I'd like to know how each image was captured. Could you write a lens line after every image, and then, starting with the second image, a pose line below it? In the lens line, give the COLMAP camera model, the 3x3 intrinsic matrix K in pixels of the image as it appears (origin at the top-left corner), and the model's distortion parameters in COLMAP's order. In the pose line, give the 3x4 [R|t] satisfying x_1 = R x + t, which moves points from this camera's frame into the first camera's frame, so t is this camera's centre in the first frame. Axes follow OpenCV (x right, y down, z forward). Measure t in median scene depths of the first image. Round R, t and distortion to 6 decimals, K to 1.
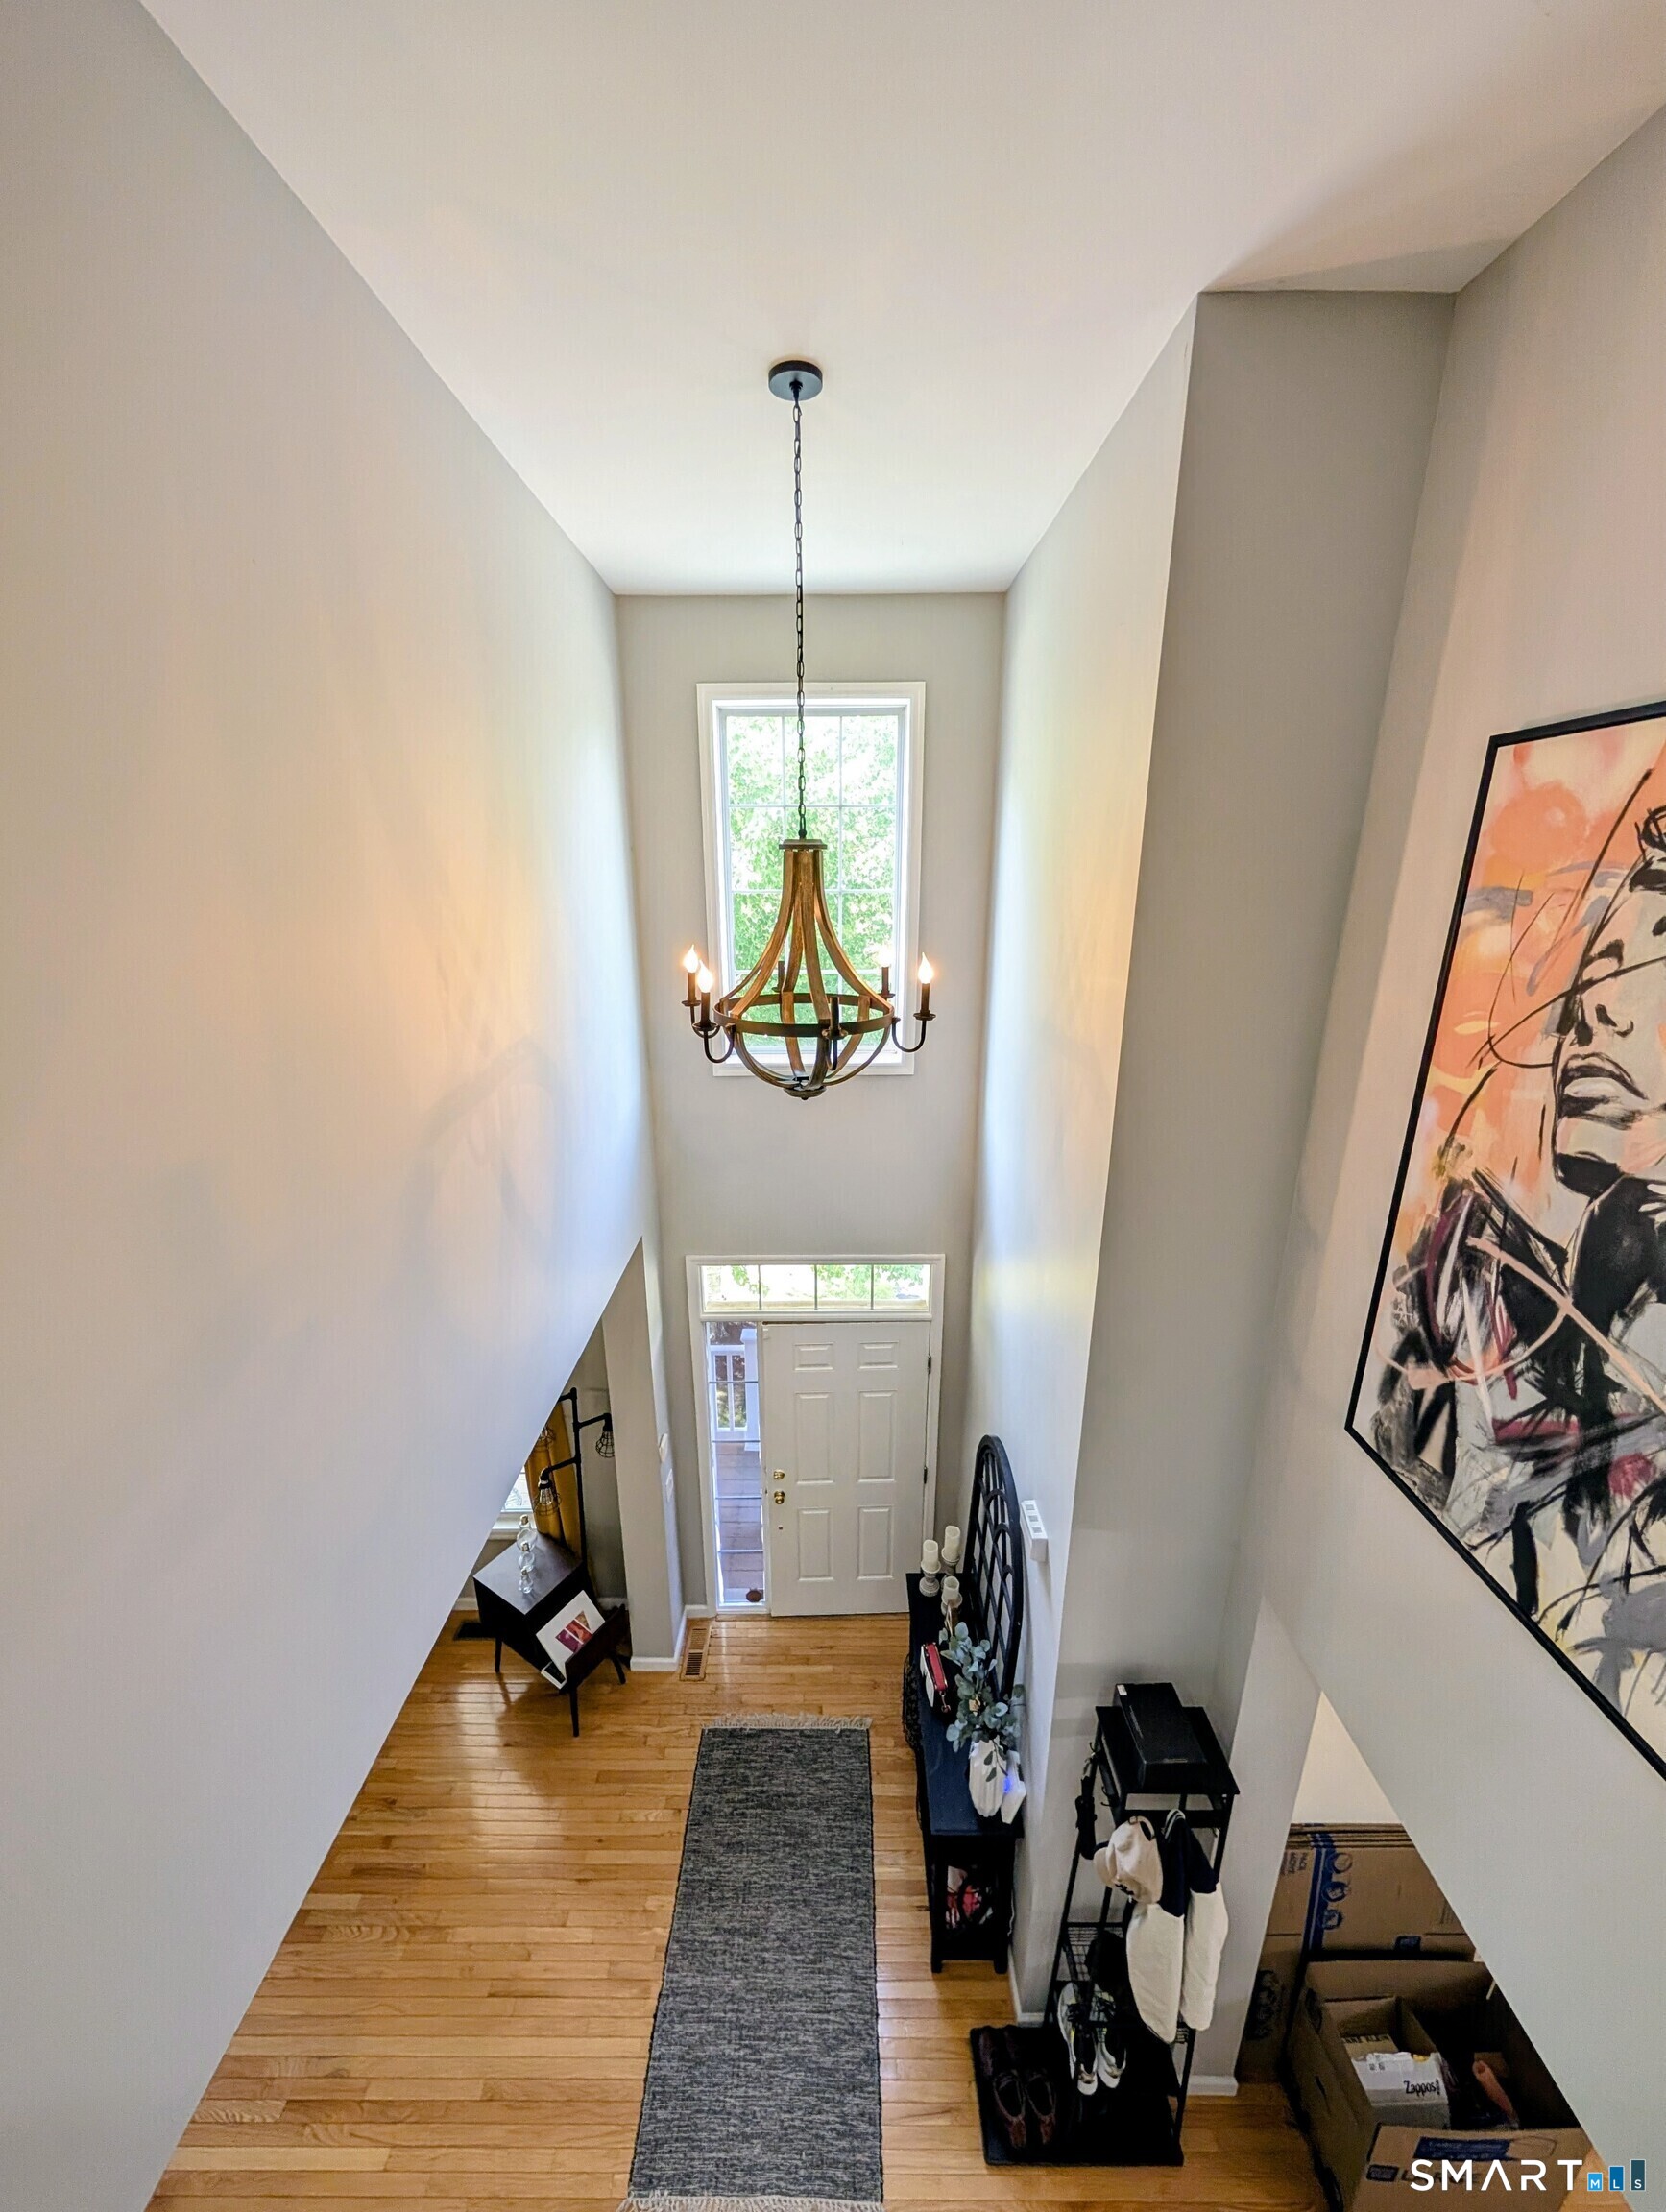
lens RADIAL K [[802.2, 0, 833.0], [0, 802.2, 1106.0], [0, 0, 1]] dist [0.000542, -0.000144]
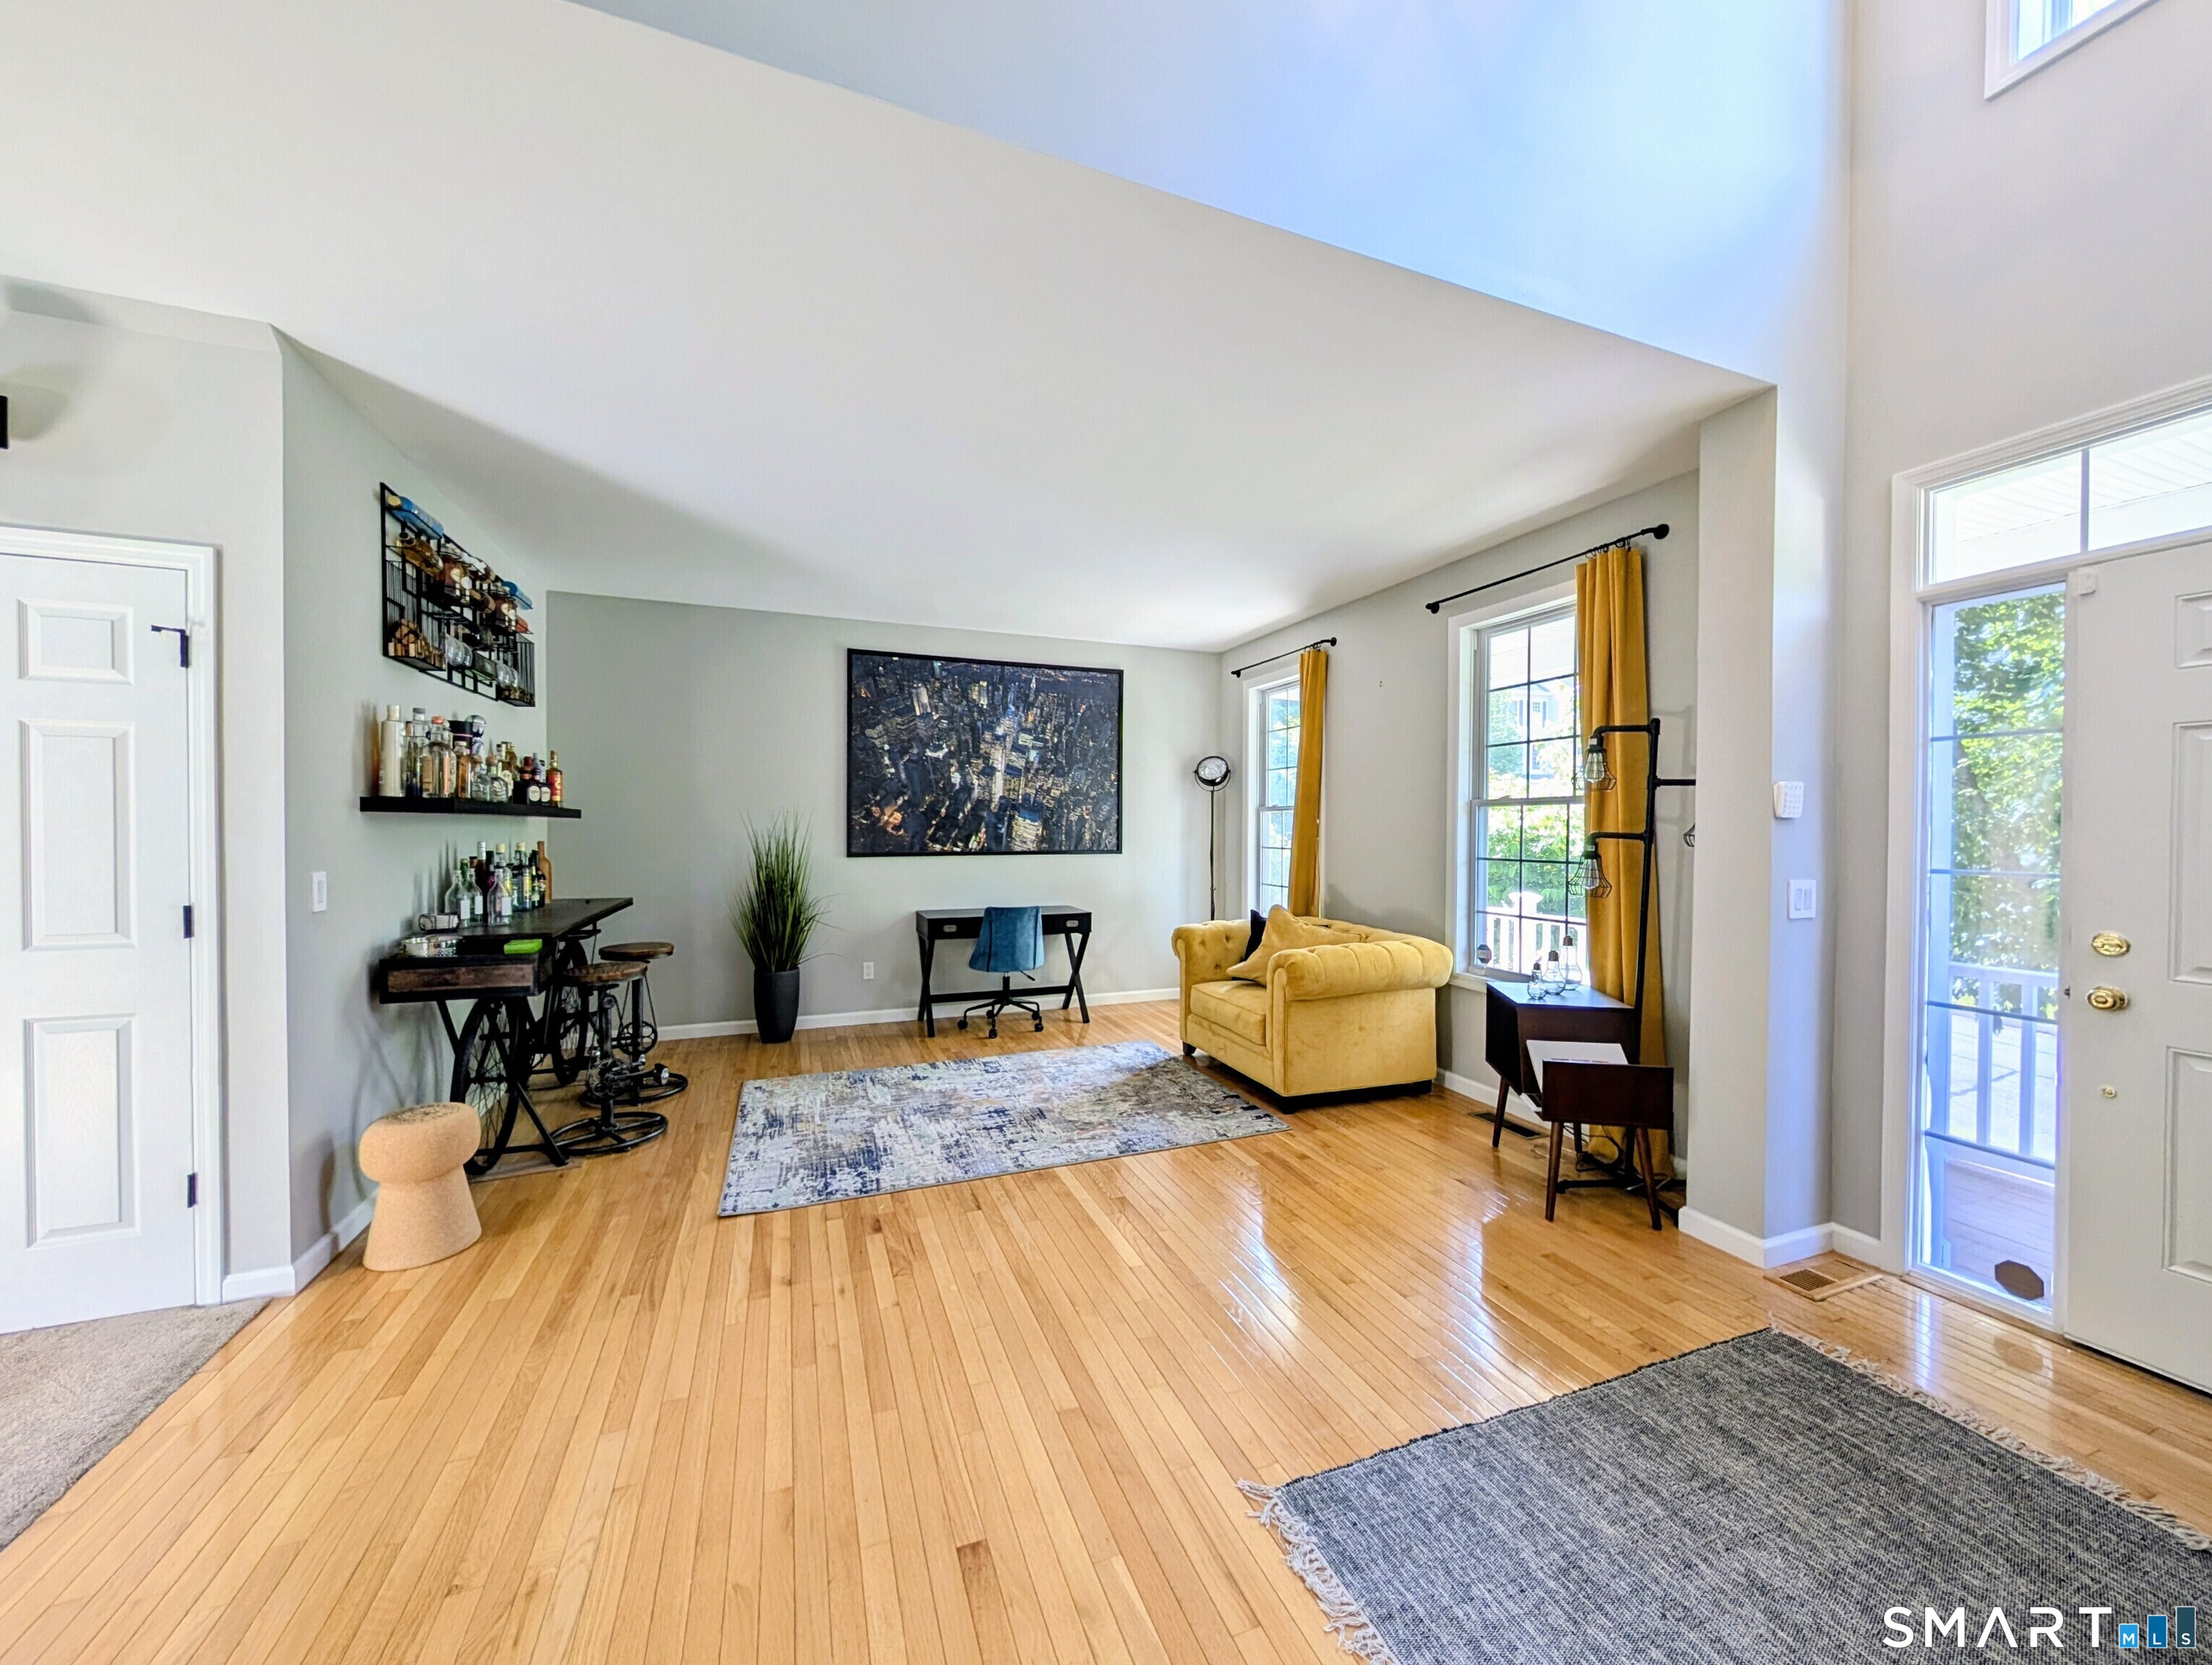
lens RADIAL K [[802.1, 0, 1097.4], [0, 802.1, 837.3], [0, 0, 1]] dist [0.000542, -0.000144]
pose [[0.357433, 0.024556, -0.933616, 0.153176], [-0.275687, 0.957883, -0.080352, 0.627833], [0.892322, 0.286106, 0.349149, 0.345329]]
